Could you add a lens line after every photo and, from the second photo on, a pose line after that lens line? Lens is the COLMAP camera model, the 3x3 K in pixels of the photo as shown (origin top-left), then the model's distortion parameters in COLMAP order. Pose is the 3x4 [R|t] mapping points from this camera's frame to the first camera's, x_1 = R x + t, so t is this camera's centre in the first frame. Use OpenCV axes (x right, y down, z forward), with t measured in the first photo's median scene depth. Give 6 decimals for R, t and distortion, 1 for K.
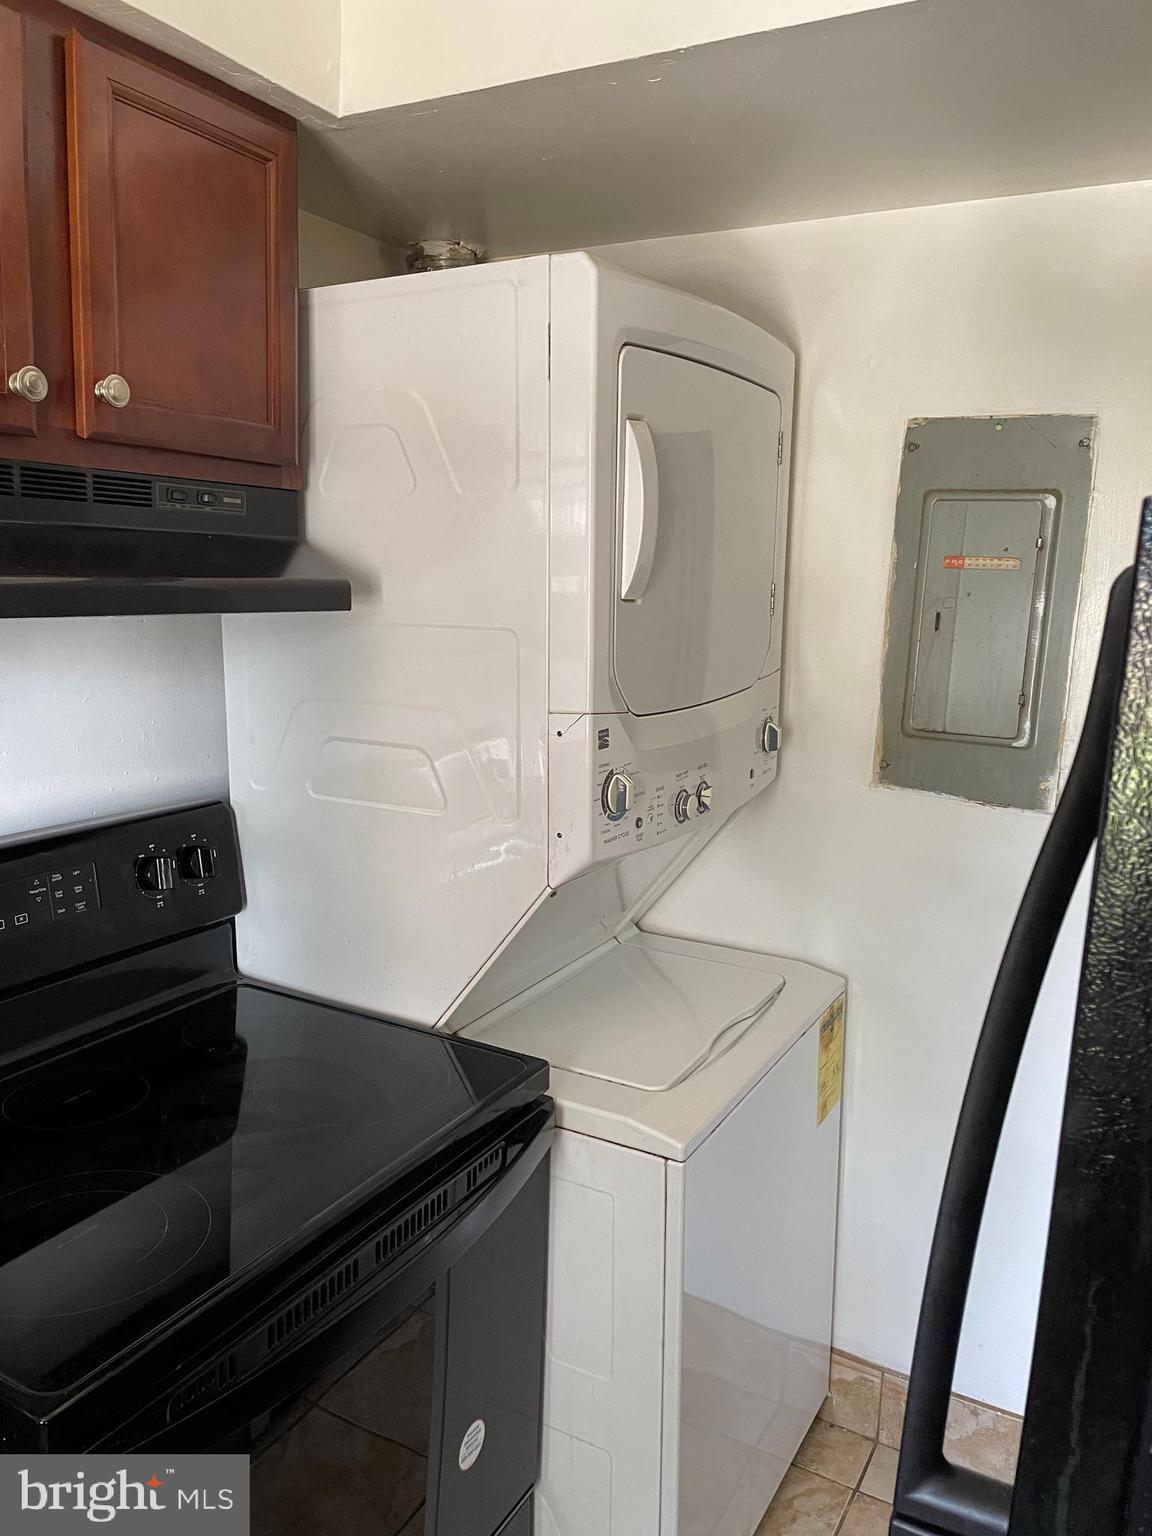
lens RADIAL K [[1165.1, 0, 572.4], [0, 1165.1, 763.7], [0, 0, 1]] dist [0.016112, -0.008884]
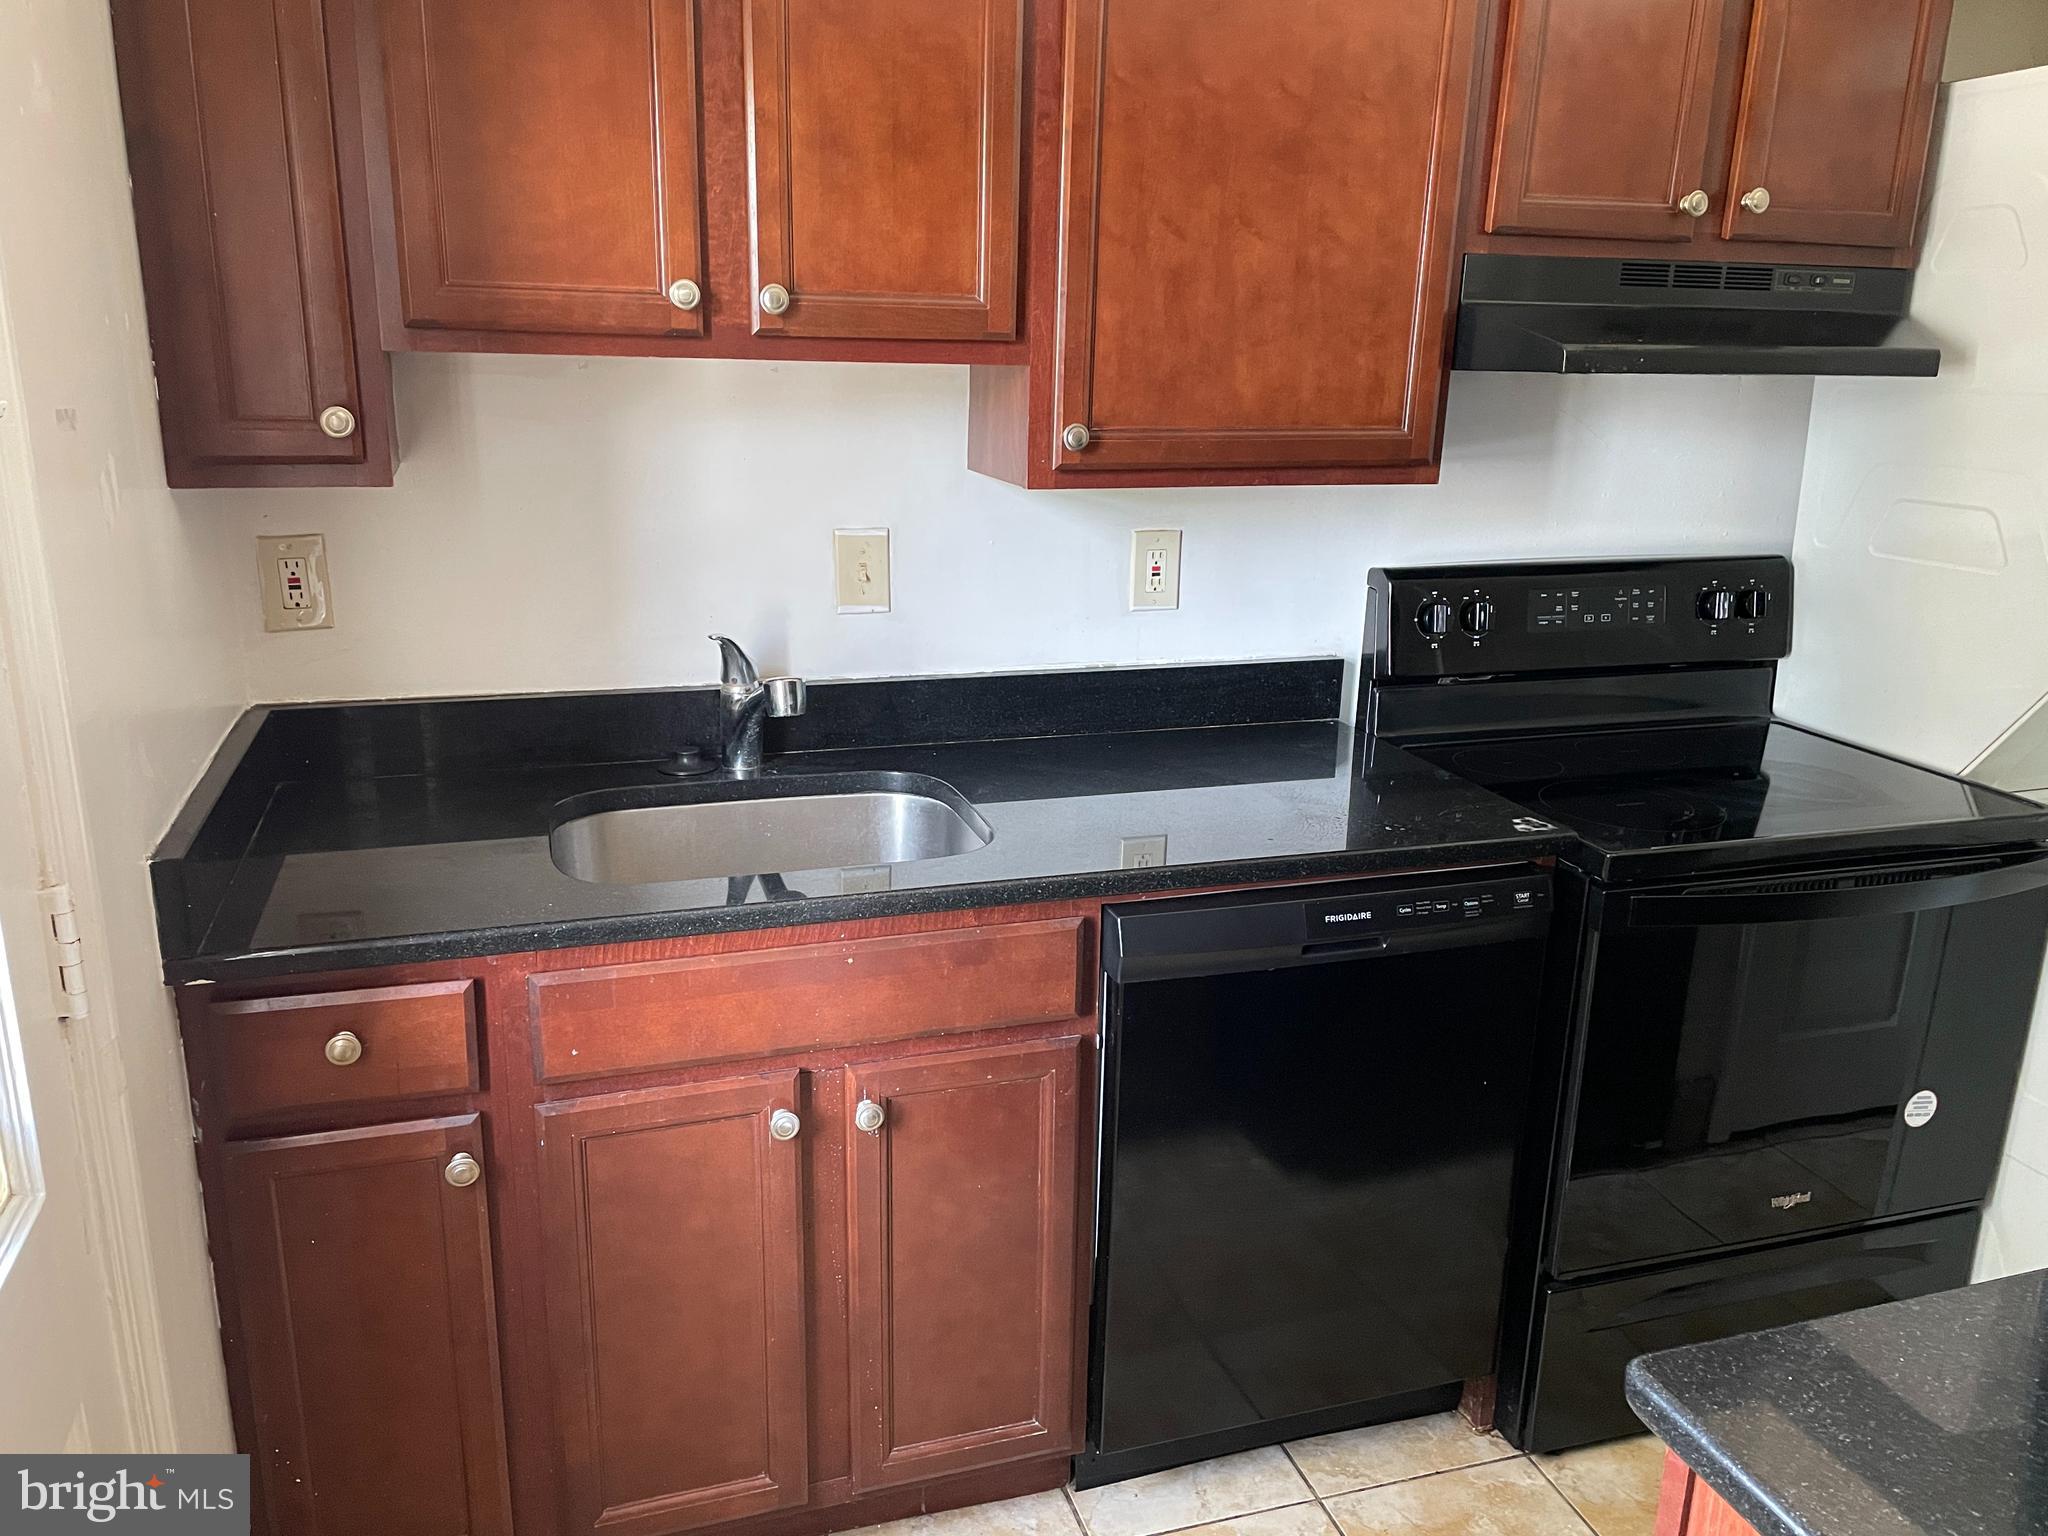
lens RADIAL K [[1553.4, 0, 1019.3], [0, 1553.4, 734.4], [0, 0, 1]] dist [0.016112, -0.008884]
pose [[0.730877, 0.166889, -0.661790, 0.220956], [-0.112205, 0.985831, 0.124686, 0.121980], [0.673222, -0.016874, 0.739248, -0.731407]]
